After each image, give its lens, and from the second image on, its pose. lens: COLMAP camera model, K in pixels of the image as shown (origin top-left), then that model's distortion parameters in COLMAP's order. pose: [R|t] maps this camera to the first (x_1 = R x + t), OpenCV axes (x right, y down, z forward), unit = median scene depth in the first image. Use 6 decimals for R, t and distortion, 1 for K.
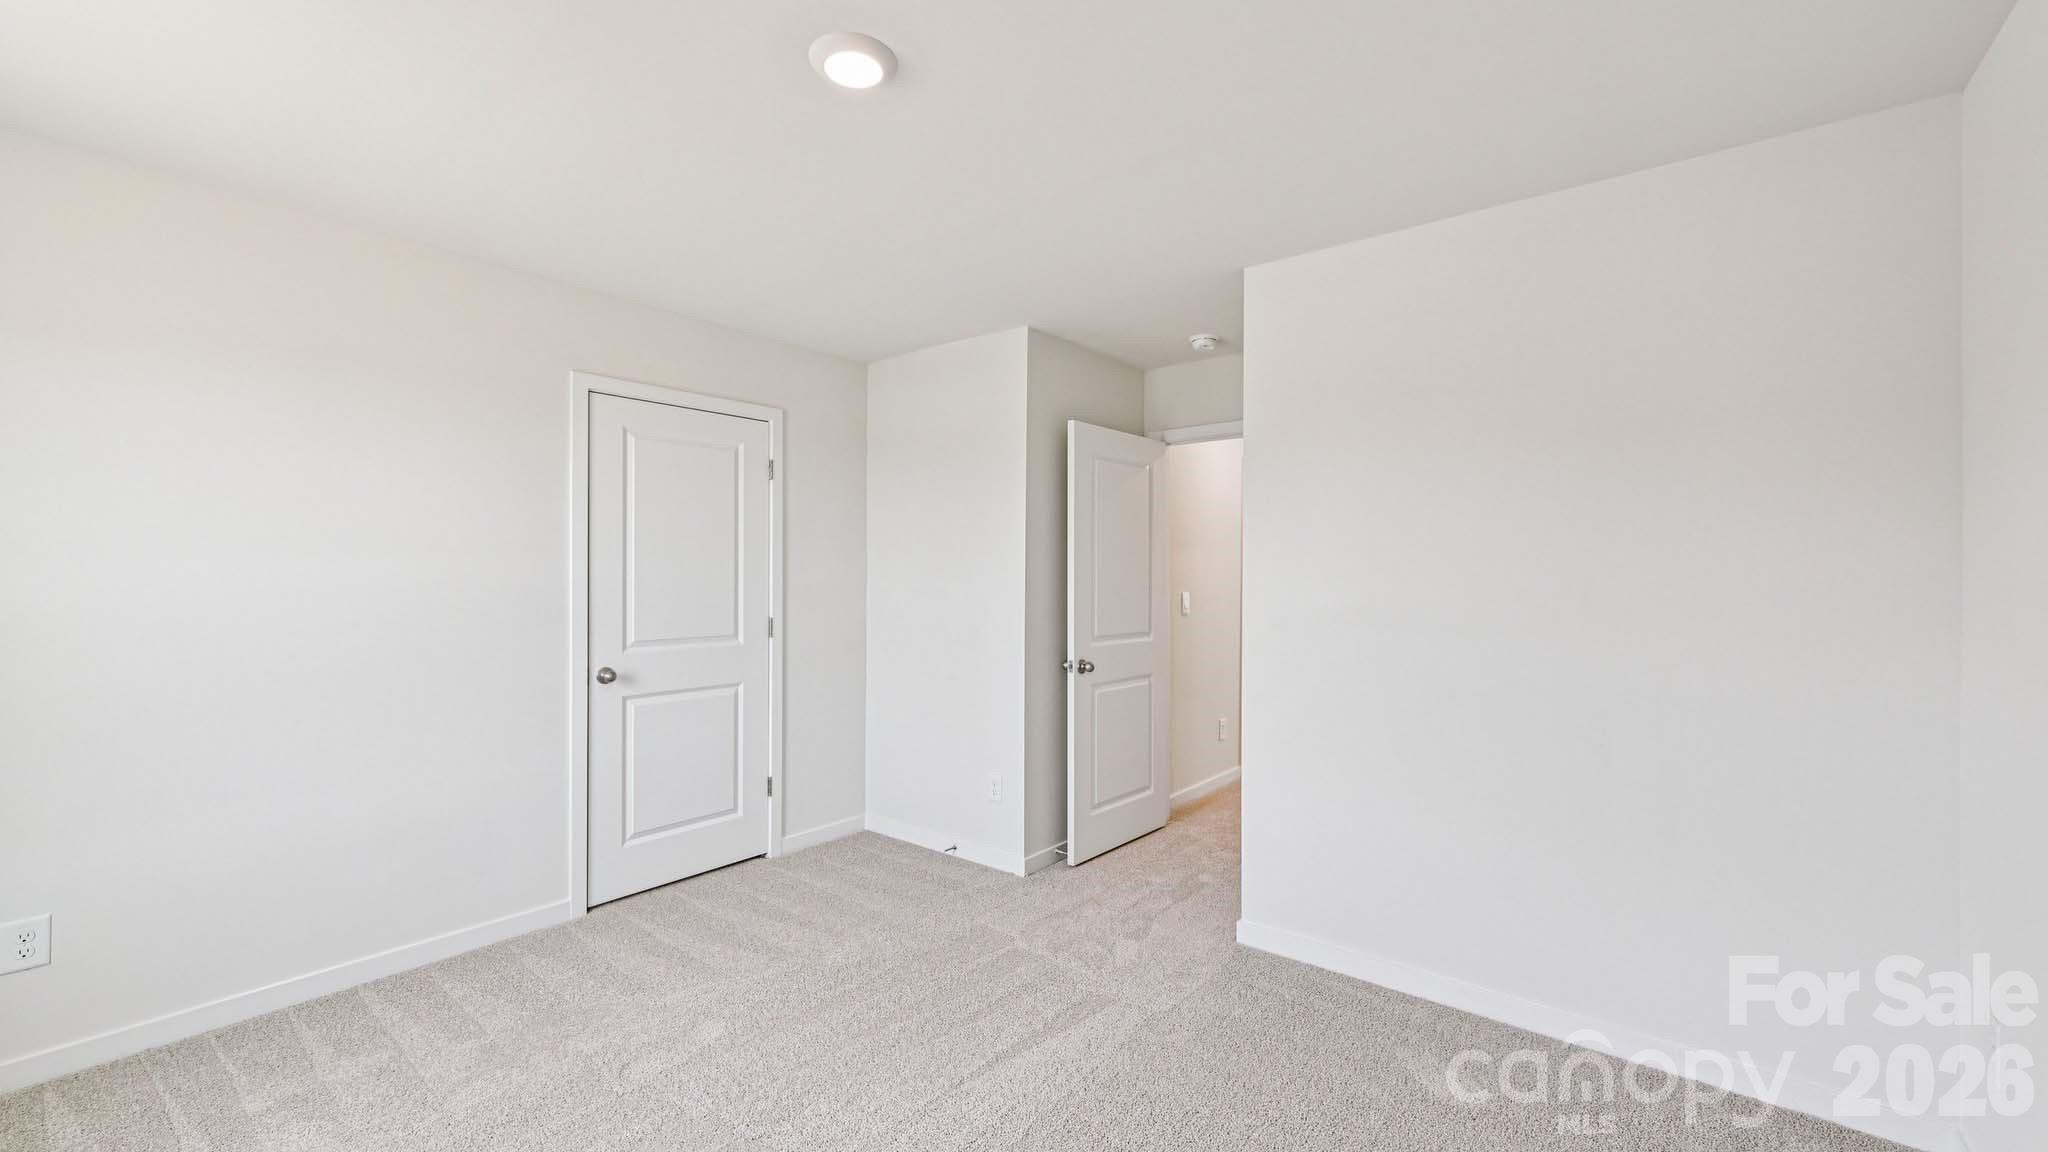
lens RADIAL K [[811.6, 0, 1023.2], [0, 811.6, 574.1], [0, 0, 1]] dist [0.002007, -0.000137]
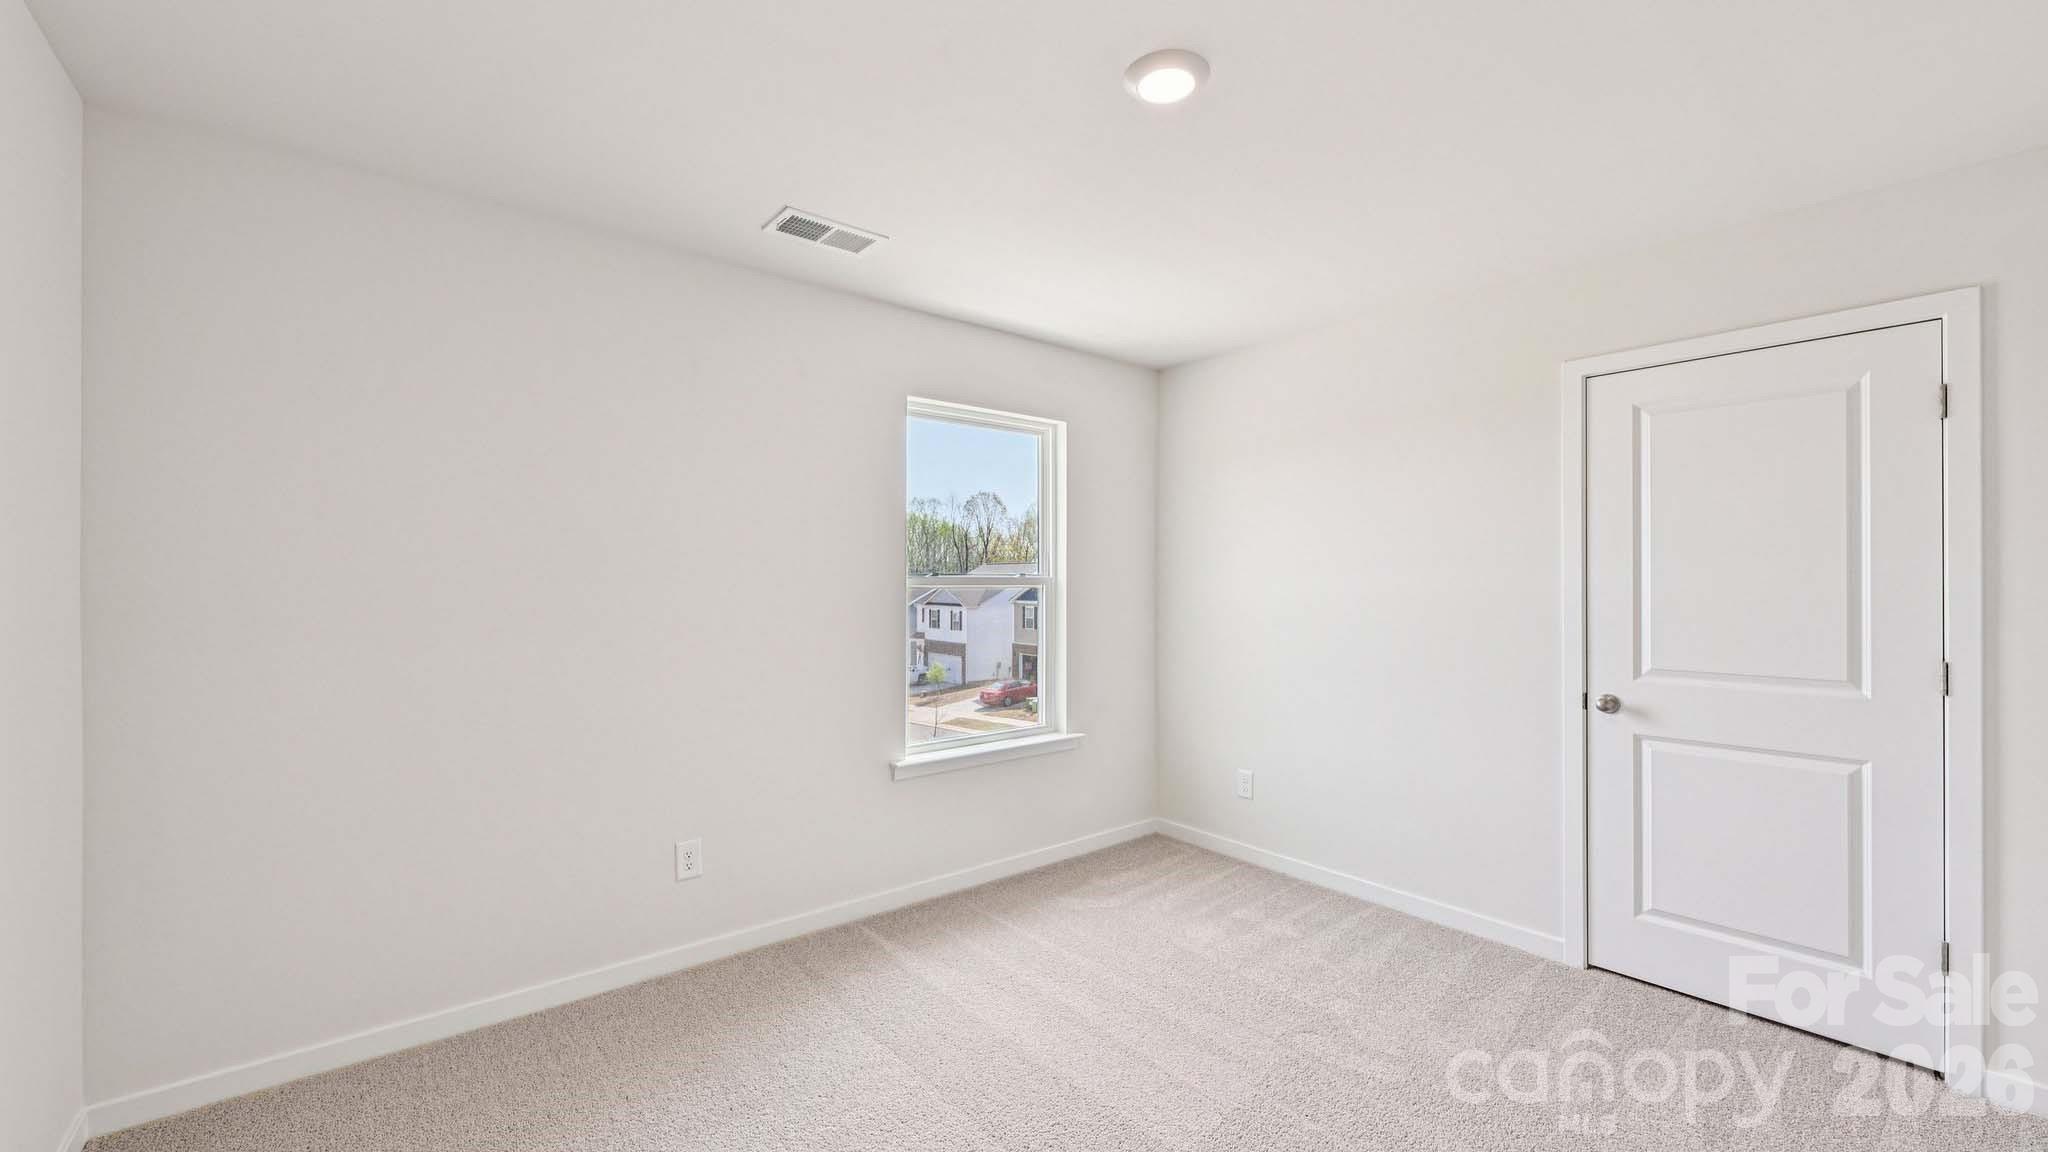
lens RADIAL K [[811.6, 0, 1018.8], [0, 811.6, 580.2], [0, 0, 1]] dist [0.002007, -0.000137]
pose [[-0.210593, -0.010140, -0.977521, 0.445003], [-0.004272, 0.999946, -0.009452, 0.005599], [0.977564, 0.002186, -0.210625, 0.561045]]
